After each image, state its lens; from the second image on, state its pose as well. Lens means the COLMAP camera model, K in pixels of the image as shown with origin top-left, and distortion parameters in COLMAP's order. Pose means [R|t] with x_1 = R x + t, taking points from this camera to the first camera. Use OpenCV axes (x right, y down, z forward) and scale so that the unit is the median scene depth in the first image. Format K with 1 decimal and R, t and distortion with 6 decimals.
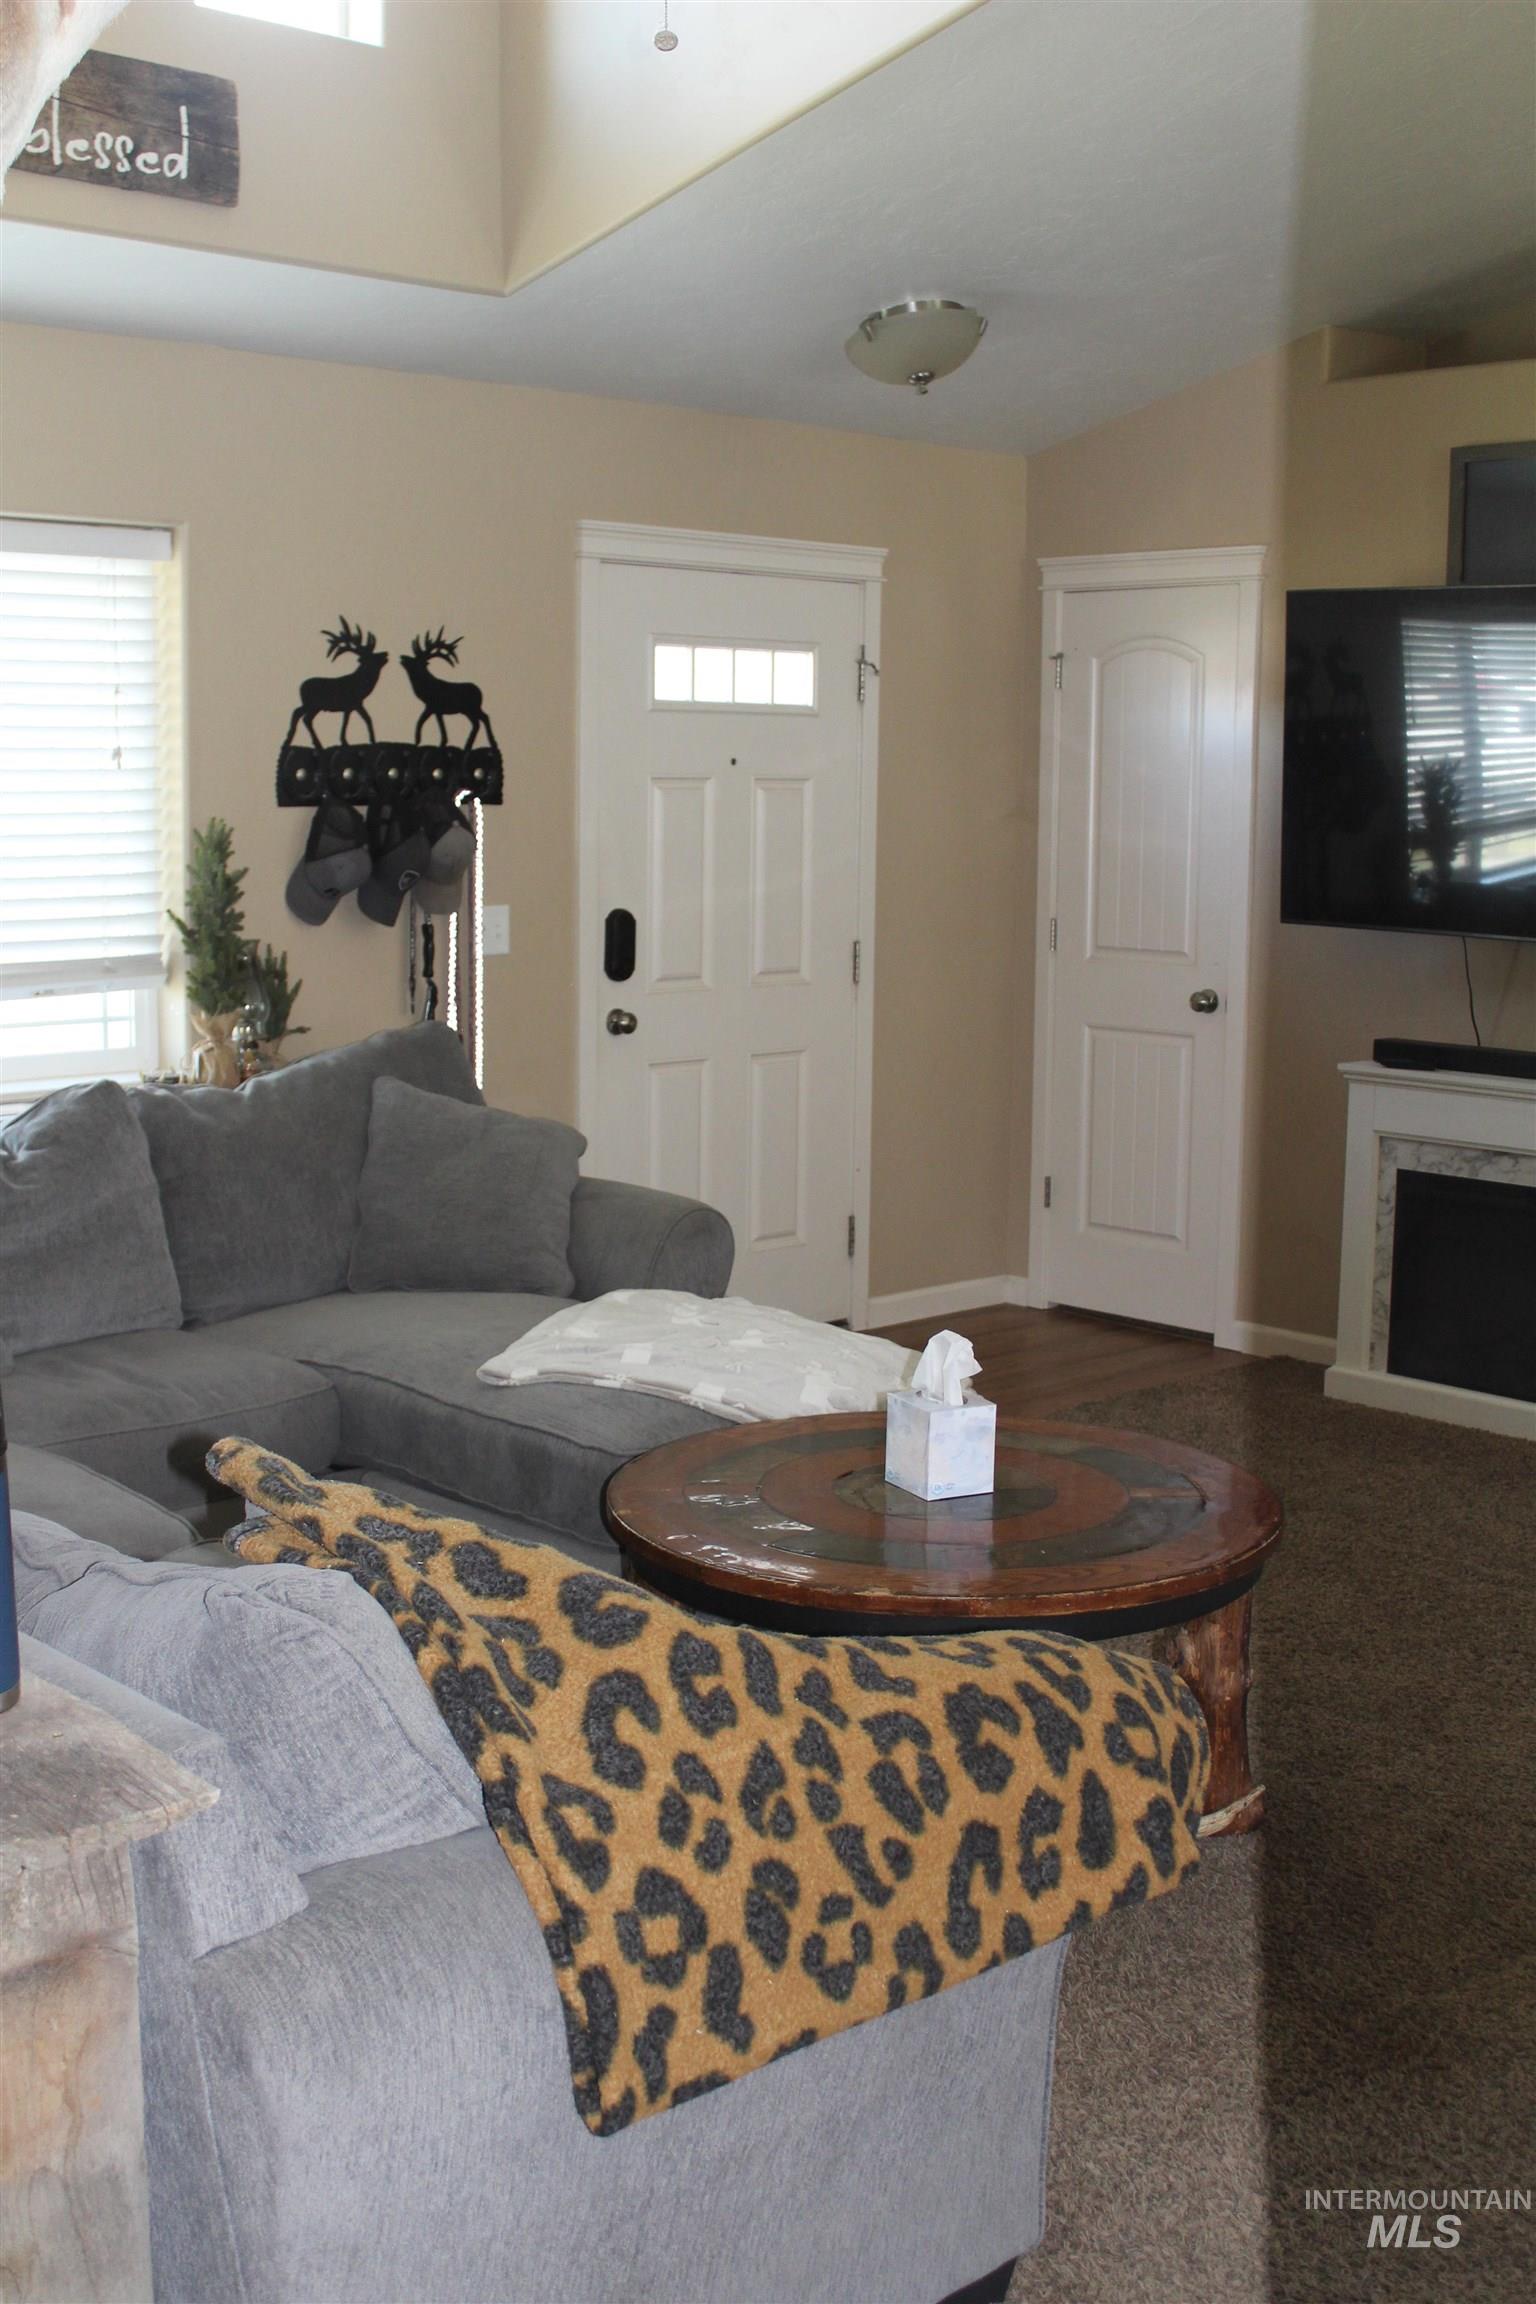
lens RADIAL K [[2622.7, 0, 768.0], [0, 2622.7, 1152.0], [0, 0, 1]] dist [-0.073840, -0.001873]
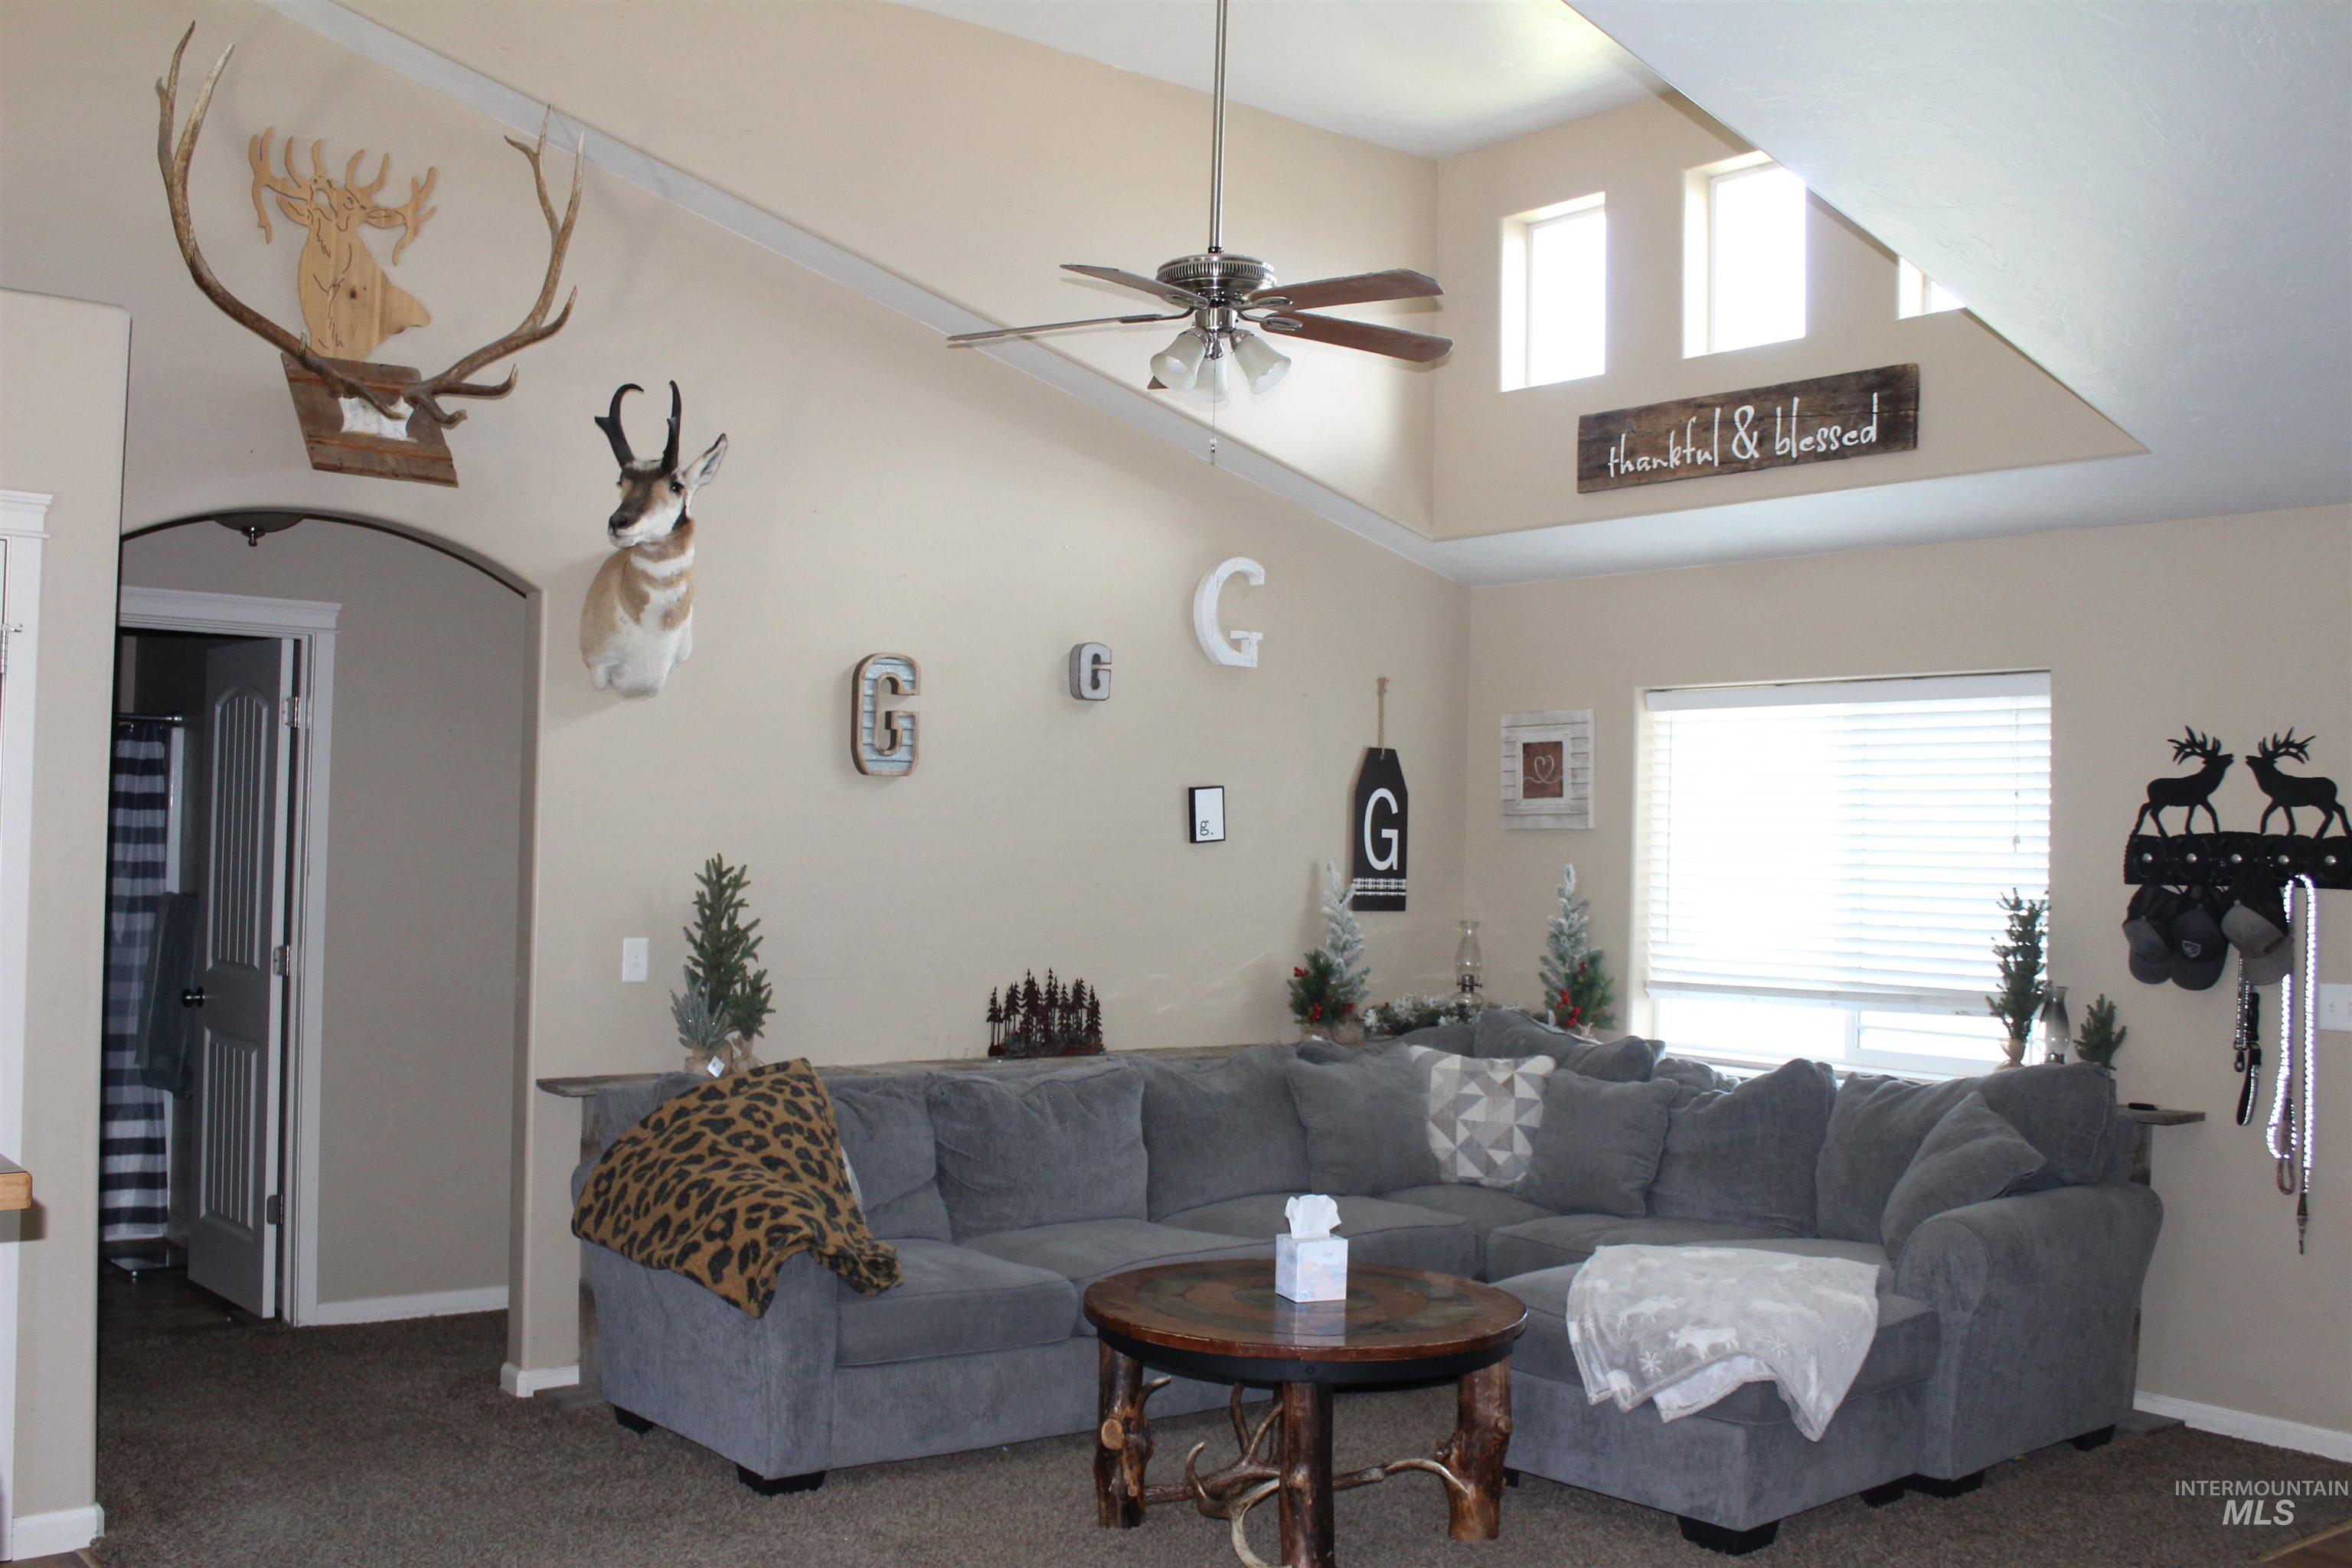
lens RADIAL K [[2285.8, 0, 1176.0], [0, 2285.8, 784.0], [0, 0, 1]] dist [-0.048753, -0.011755]
pose [[-0.097228, -0.039146, -0.994492, 0.905895], [-0.170863, 0.985048, -0.022069, -0.077938], [0.980486, 0.167776, -0.102462, 0.658112]]
